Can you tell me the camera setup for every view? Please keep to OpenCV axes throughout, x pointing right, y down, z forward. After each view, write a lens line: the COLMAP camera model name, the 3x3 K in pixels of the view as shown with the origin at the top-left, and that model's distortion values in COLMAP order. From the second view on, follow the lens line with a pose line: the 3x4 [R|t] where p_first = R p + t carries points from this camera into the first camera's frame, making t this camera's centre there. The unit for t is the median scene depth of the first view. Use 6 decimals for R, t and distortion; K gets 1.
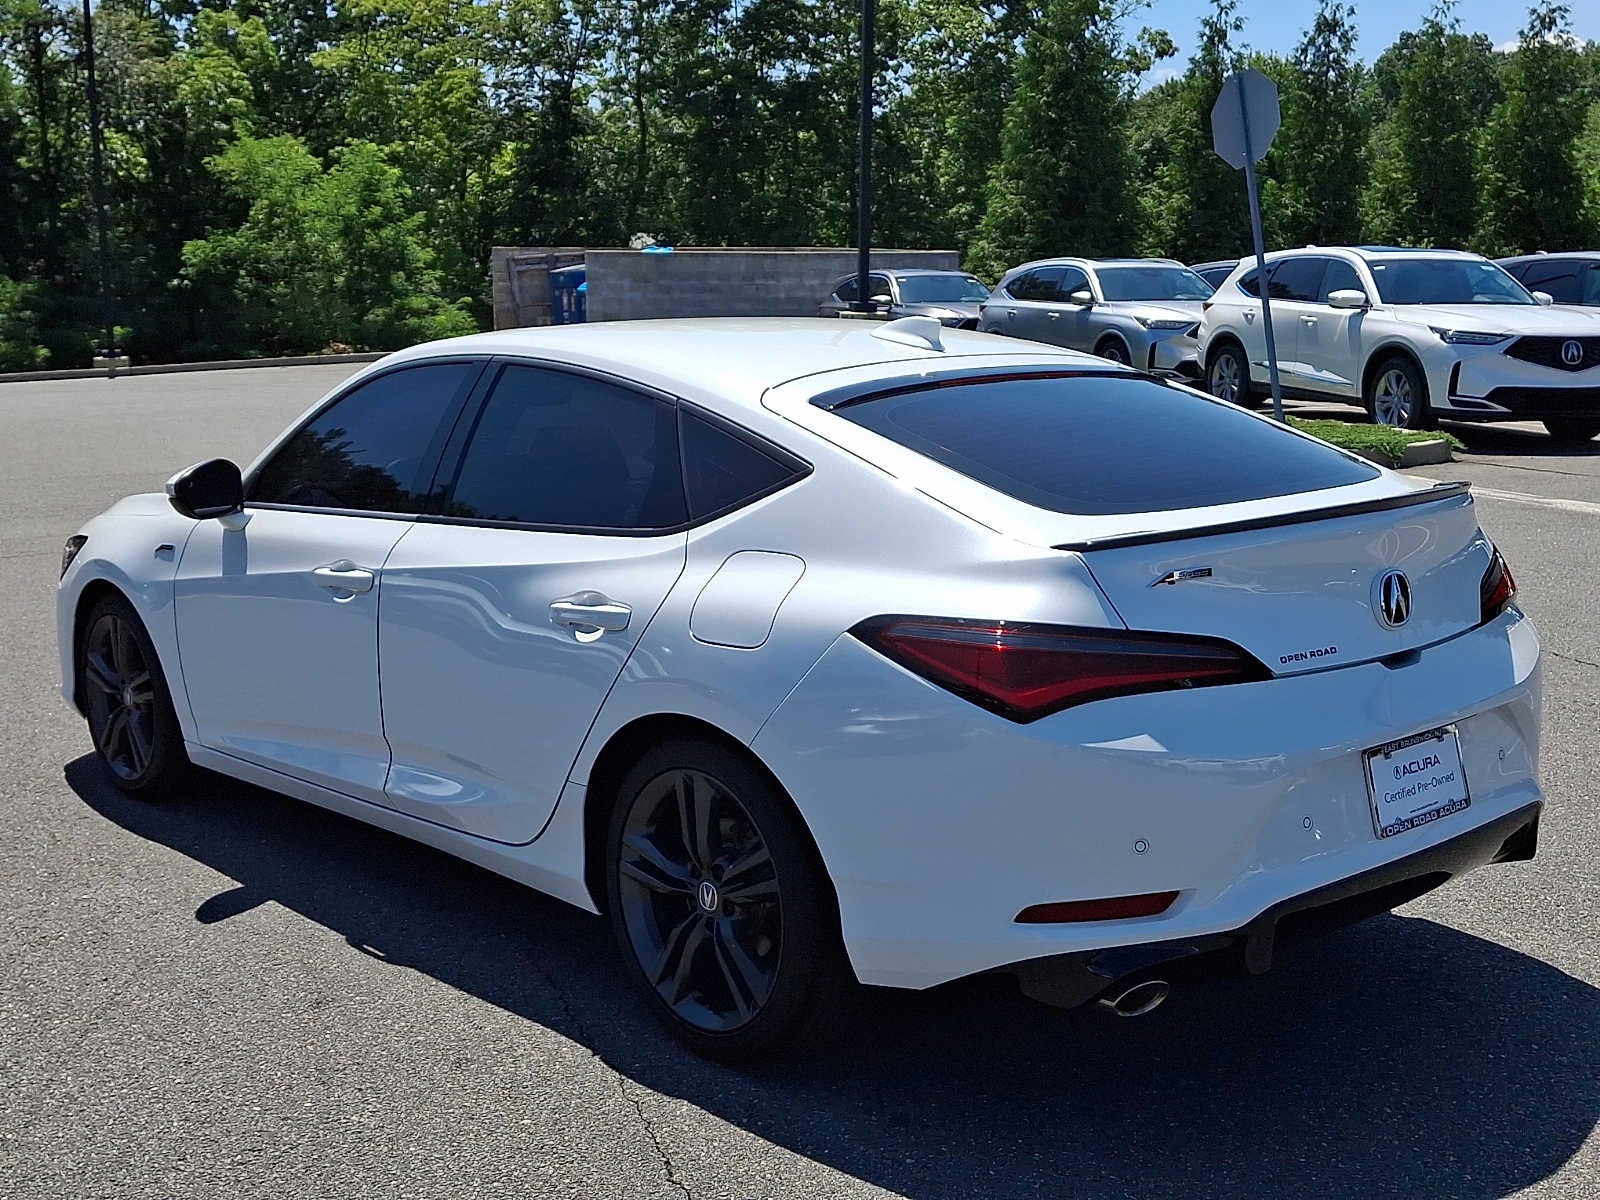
lens RADIAL K [[1869.2, 0, 796.6], [0, 1869.2, 597.9], [0, 0, 1]] dist [0.020564, 0.000000]
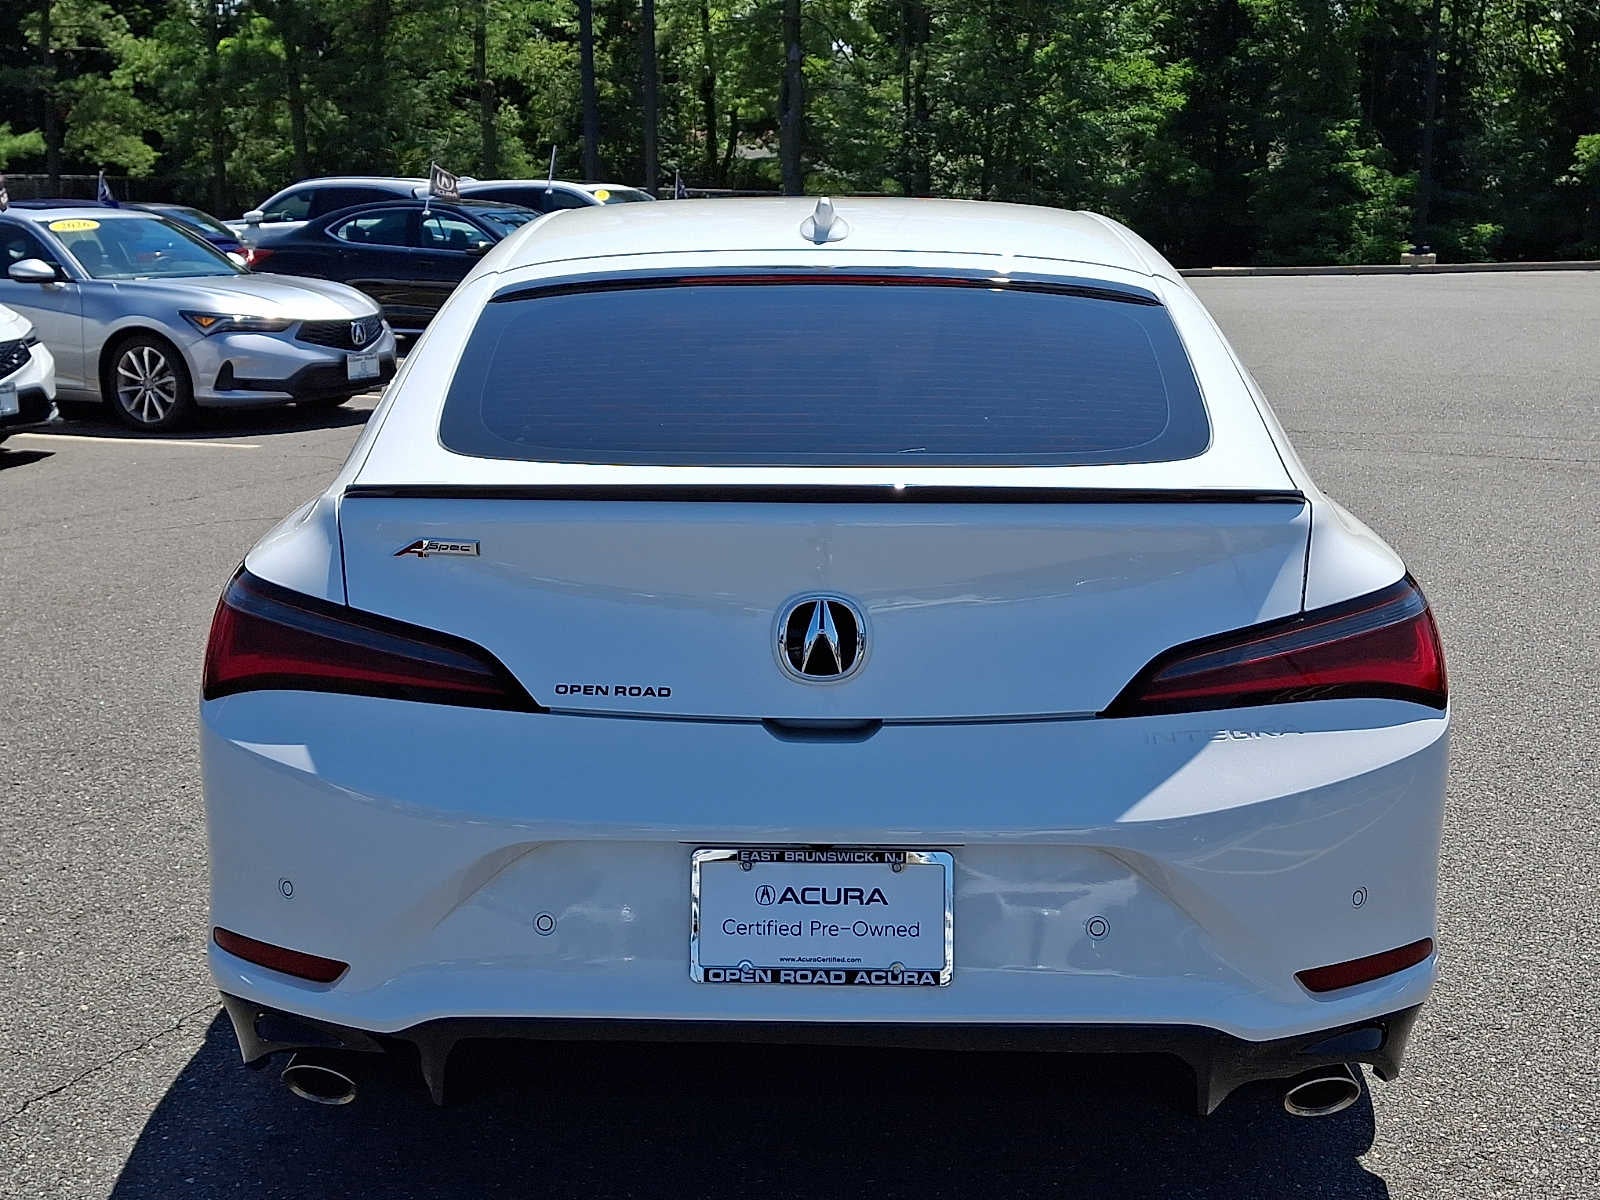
lens RADIAL K [[1869.2, 0, 804.4], [0, 1869.2, 614.7], [0, 0, 1]] dist [0.020564, 0.000000]
pose [[0.749328, 0.164831, -0.641357, 0.438875], [-0.125367, 0.986322, 0.107015, -0.045794], [0.650224, 0.000216, 0.759743, 0.300855]]
